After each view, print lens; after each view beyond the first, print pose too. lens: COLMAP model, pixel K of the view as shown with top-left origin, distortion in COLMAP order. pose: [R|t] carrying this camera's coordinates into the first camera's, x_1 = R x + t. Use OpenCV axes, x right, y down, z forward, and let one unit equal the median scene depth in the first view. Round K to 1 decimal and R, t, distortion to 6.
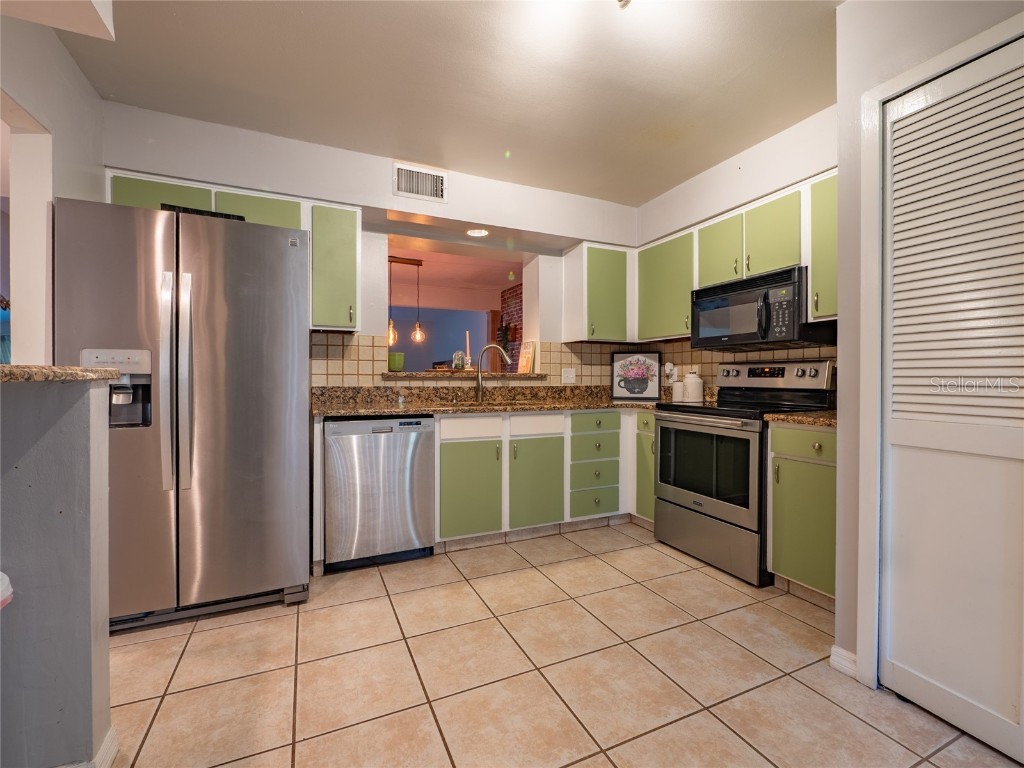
lens RADIAL K [[448.4, 0, 521.9], [0, 448.4, 381.0], [0, 0, 1]] dist [0.000684, 0.000611]
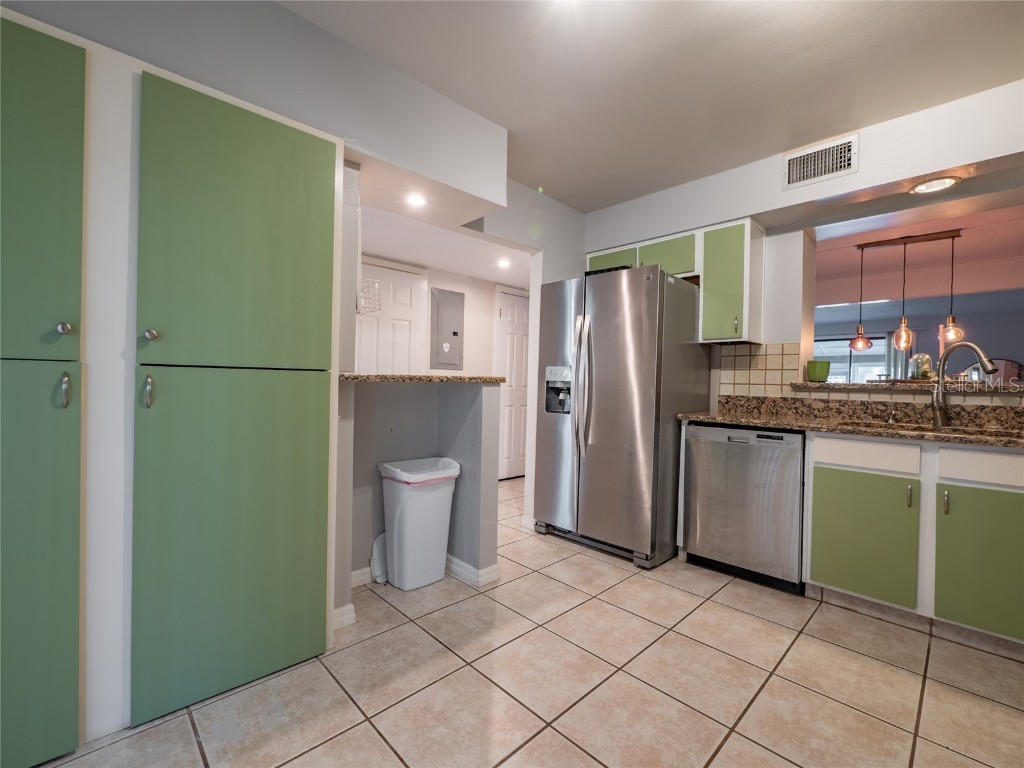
lens RADIAL K [[448.4, 0, 521.9], [0, 448.4, 381.0], [0, 0, 1]] dist [0.000684, 0.000611]
pose [[0.347079, 0.003987, -0.937828, 0.395376], [-0.027513, 0.999604, -0.005933, -0.001406], [0.937432, 0.027862, 0.347051, 0.179123]]
